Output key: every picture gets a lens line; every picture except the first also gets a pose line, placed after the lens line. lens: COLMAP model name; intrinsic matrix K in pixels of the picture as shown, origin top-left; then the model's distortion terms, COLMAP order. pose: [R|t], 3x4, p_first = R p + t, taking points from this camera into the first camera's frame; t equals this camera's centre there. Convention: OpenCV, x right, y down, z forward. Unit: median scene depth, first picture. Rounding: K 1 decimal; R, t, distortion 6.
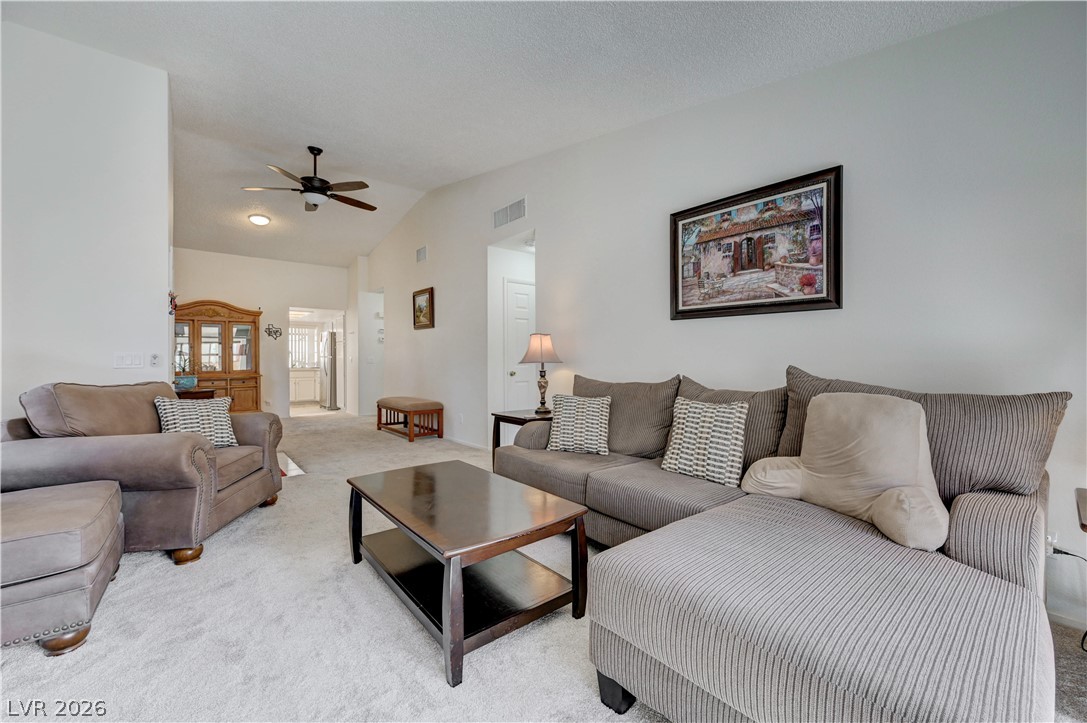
lens RADIAL K [[432.2, 0, 549.1], [0, 432.2, 364.6], [0, 0, 1]] dist [-0.006460, 0.000120]
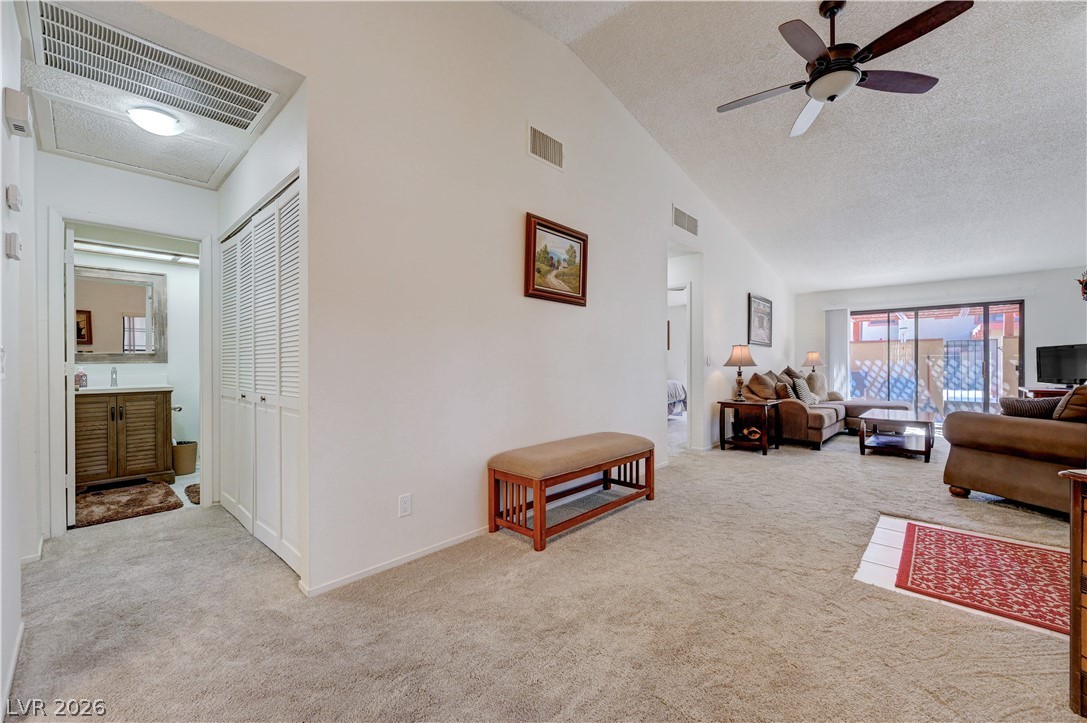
lens RADIAL K [[432.2, 0, 549.1], [0, 432.2, 364.6], [0, 0, 1]] dist [-0.006460, 0.000120]
pose [[-0.127739, 0.003506, 0.991802, -1.718350], [0.015496, 0.999879, -0.001539, -0.019875], [-0.991687, 0.015173, -0.127778, 2.341407]]
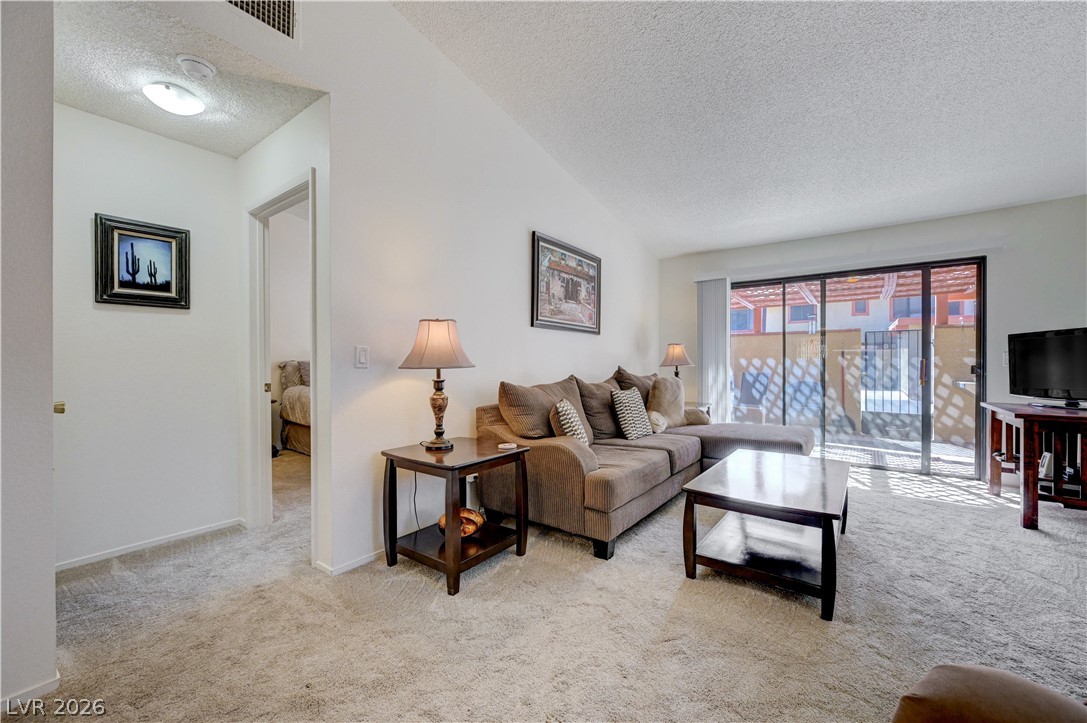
lens RADIAL K [[432.2, 0, 549.1], [0, 432.2, 364.6], [0, 0, 1]] dist [-0.006460, 0.000120]
pose [[-0.240787, 0.005120, 0.970564, -0.841273], [0.016498, 0.999863, -0.001182, -0.005978], [-0.970438, 0.015728, -0.240839, 1.309077]]
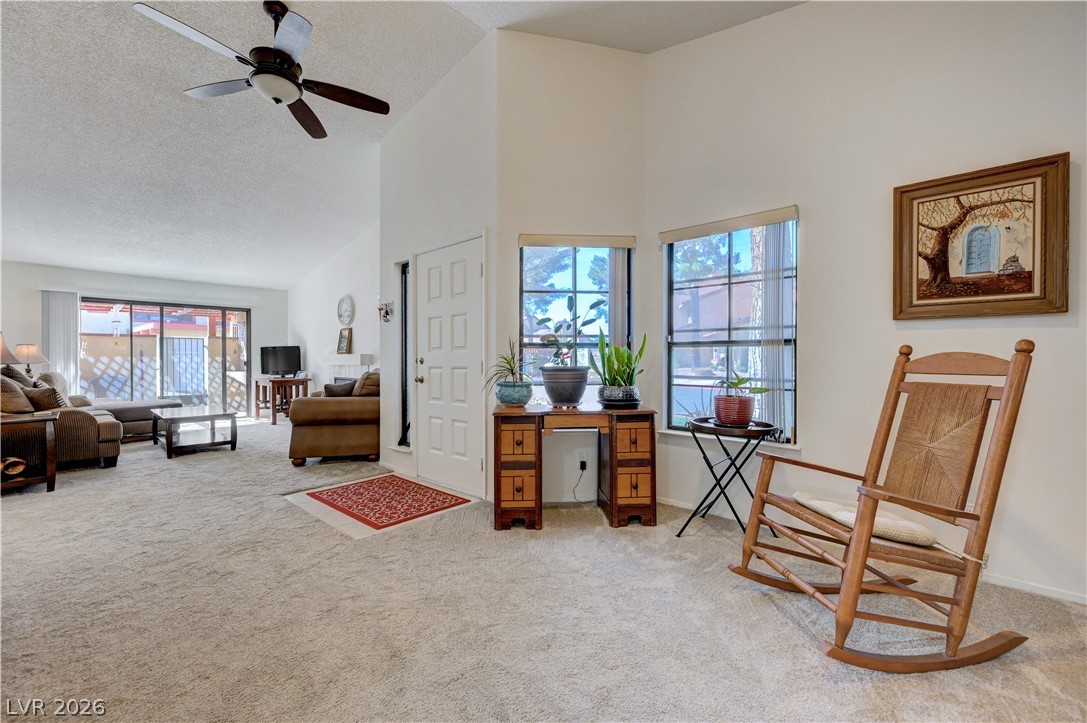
lens RADIAL K [[429.3, 0, 543.5], [0, 429.3, 361.5], [0, 0, 1]] dist [-0.000105, -0.000006]
pose [[-0.988859, 0.009937, -0.148523, -1.315415], [0.006805, 0.999744, 0.021581, -0.026443], [0.148700, 0.020330, -0.988673, 2.645622]]
